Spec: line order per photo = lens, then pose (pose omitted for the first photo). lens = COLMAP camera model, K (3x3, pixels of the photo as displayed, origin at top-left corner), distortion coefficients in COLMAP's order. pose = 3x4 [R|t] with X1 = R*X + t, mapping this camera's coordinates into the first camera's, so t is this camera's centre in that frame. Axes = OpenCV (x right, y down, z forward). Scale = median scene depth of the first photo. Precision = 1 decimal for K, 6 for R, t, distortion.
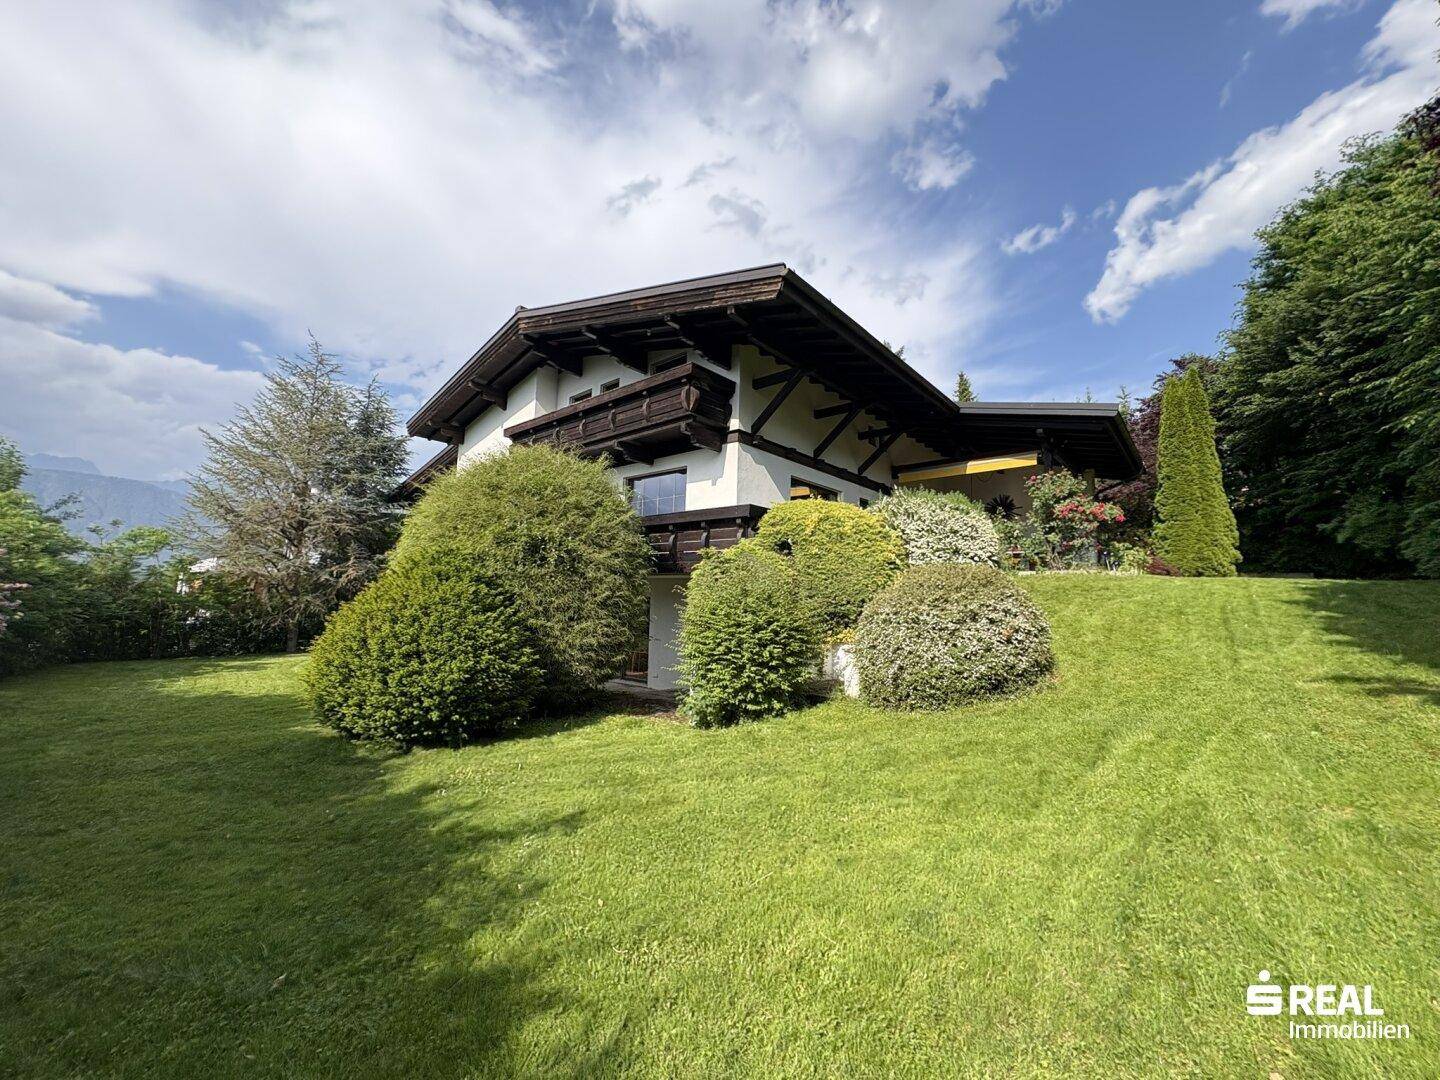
lens RADIAL K [[567.0, 0, 720.0], [0, 567.0, 540.0], [0, 0, 1]] dist [0.003155, 0.000114]
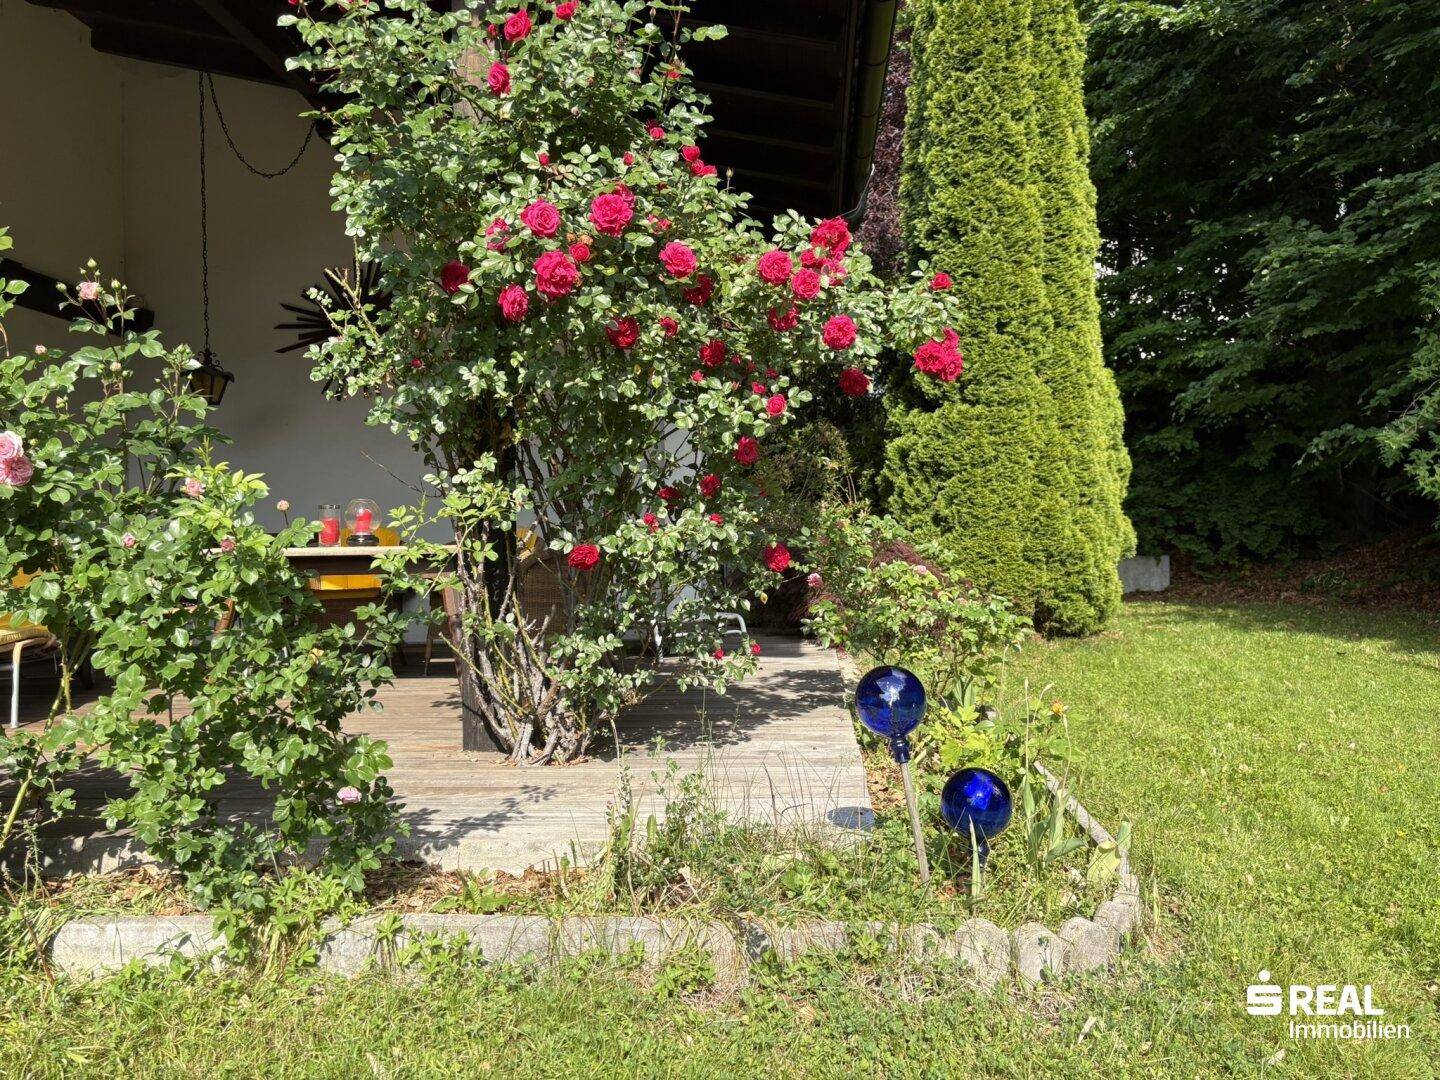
lens RADIAL K [[1072.2, 0, 713.1], [0, 1072.2, 550.2], [0, 0, 1]] dist [0.079261, -0.135040]
pose [[0.808010, -0.040397, 0.587782, 0.509283], [-0.026783, 0.994097, 0.105139, -0.018920], [-0.588560, -0.100696, 0.802158, 0.814159]]
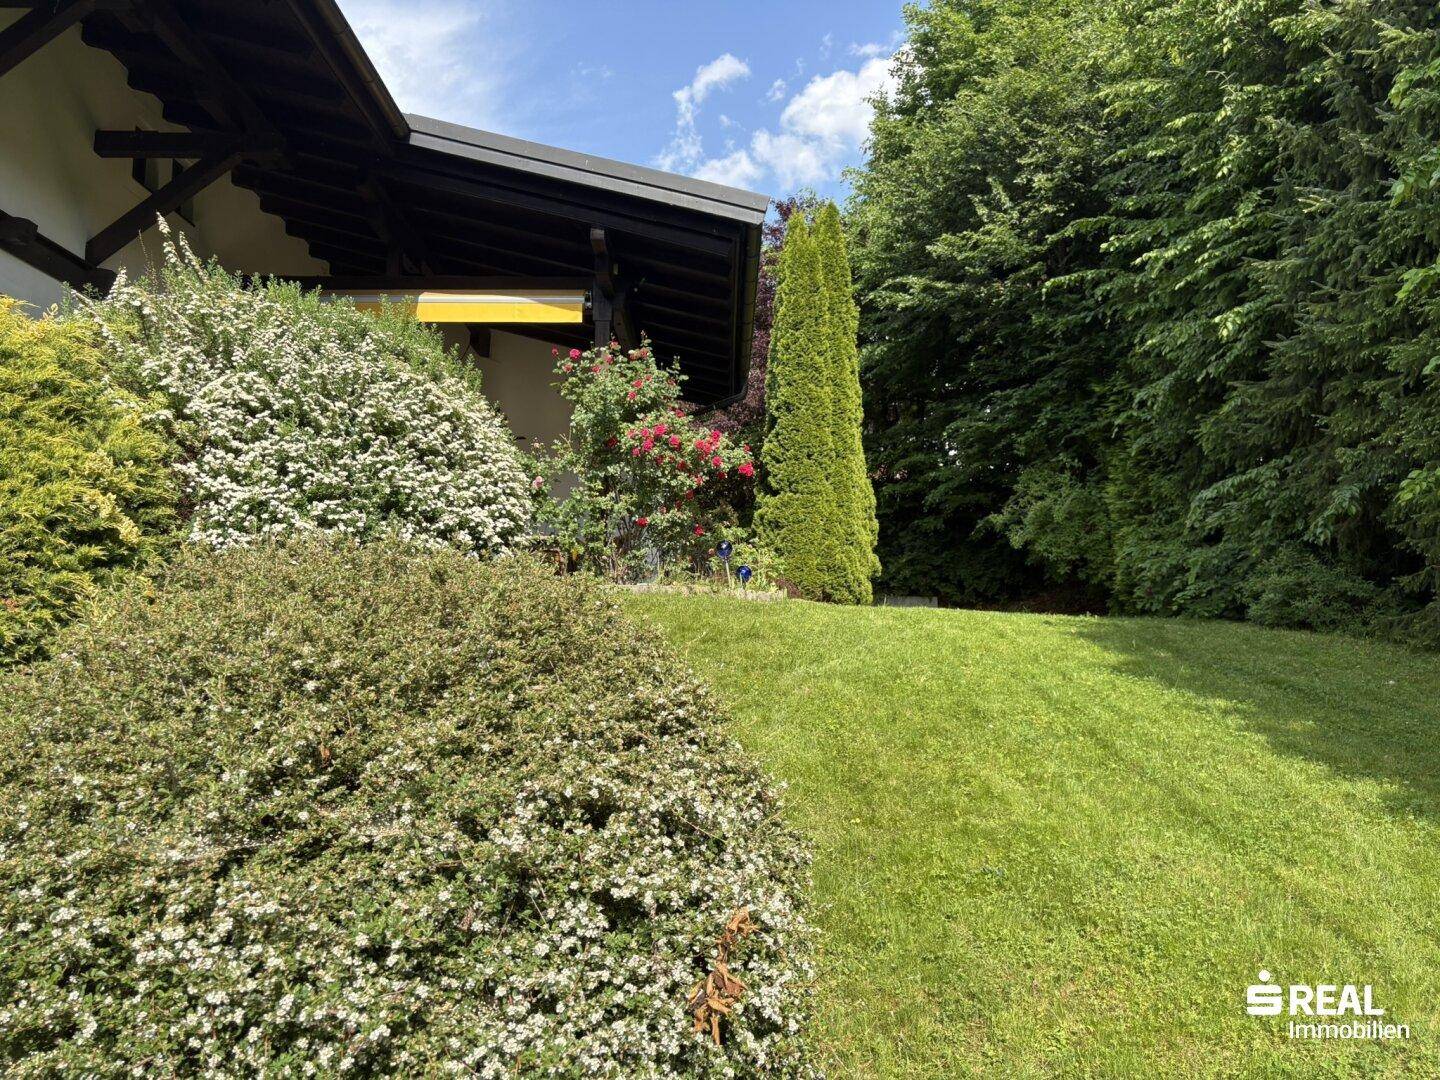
lens RADIAL K [[1072.2, 0, 713.1], [0, 1072.2, 550.2], [0, 0, 1]] dist [0.079261, -0.135040]
pose [[0.759828, 0.043780, 0.648648, 0.148521], [-0.063166, 0.997981, 0.006634, 0.019786], [-0.647048, -0.046013, 0.761060, 0.376360]]
